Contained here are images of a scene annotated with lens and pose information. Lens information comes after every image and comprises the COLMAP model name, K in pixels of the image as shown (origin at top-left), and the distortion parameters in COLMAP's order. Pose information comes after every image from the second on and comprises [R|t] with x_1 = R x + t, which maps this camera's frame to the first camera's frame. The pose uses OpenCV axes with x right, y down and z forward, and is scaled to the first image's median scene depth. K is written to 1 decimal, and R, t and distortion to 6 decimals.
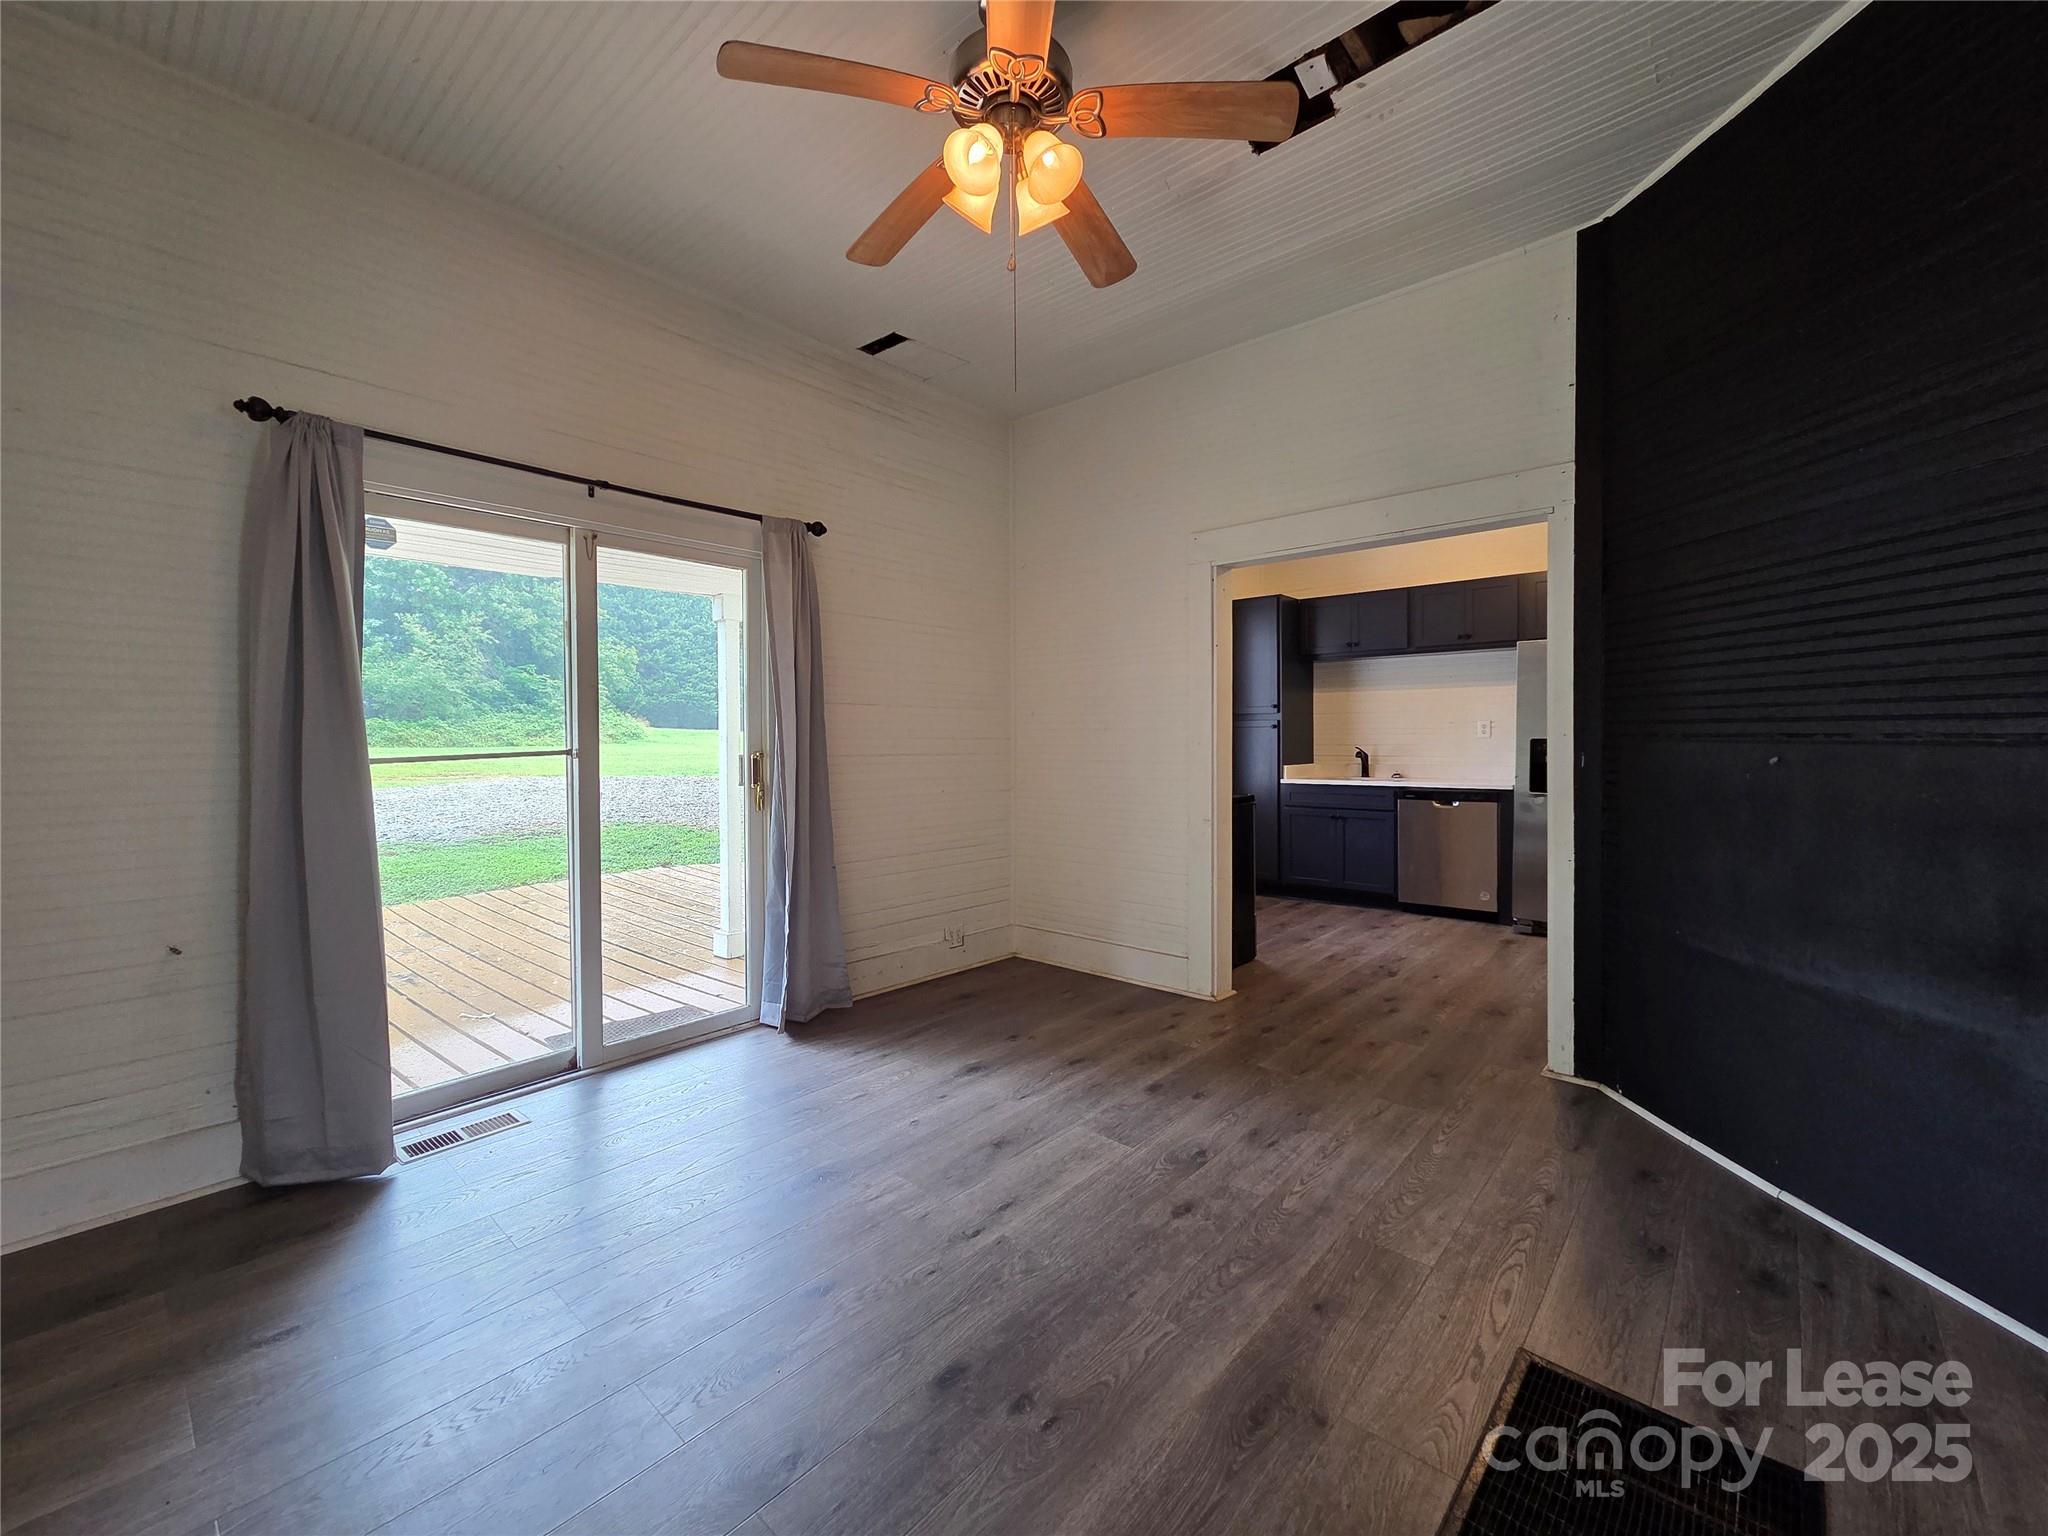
lens RADIAL K [[835.0, 0, 1029.4], [0, 835.0, 761.7], [0, 0, 1]] dist [-0.001155, 0.000490]
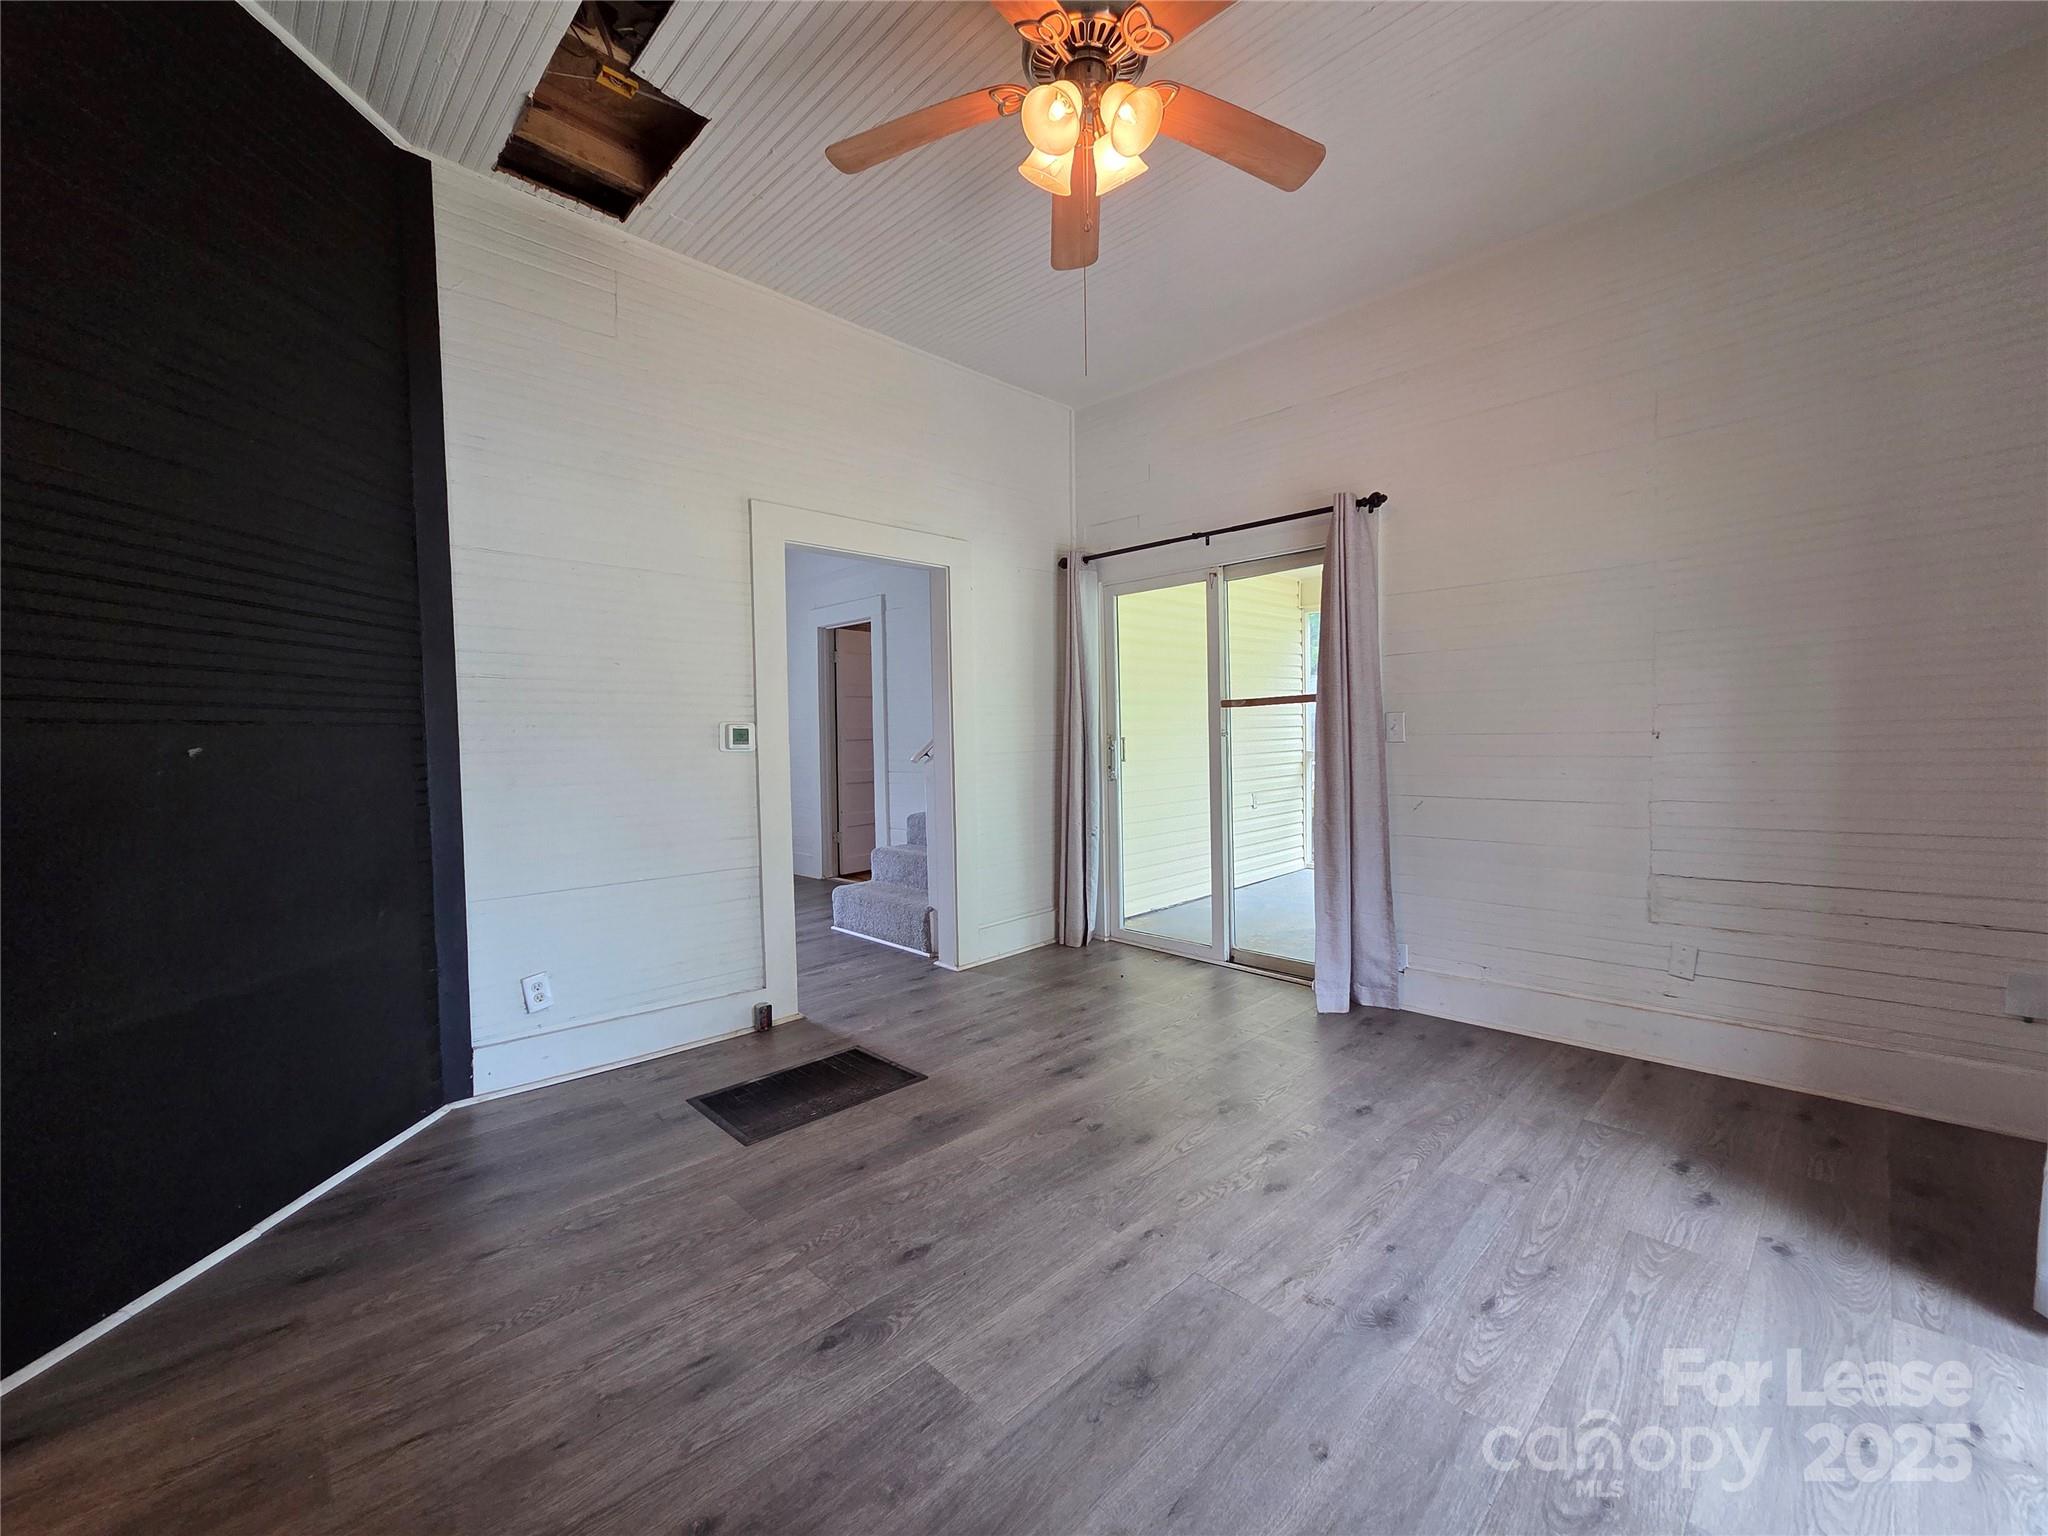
lens RADIAL K [[835.0, 0, 1029.4], [0, 835.0, 761.7], [0, 0, 1]] dist [-0.001155, 0.000490]
pose [[-0.997277, 0.018698, 0.071330, -0.007244], [0.023379, 0.997588, 0.065361, -0.026459], [-0.069936, 0.066851, -0.995309, 1.772309]]
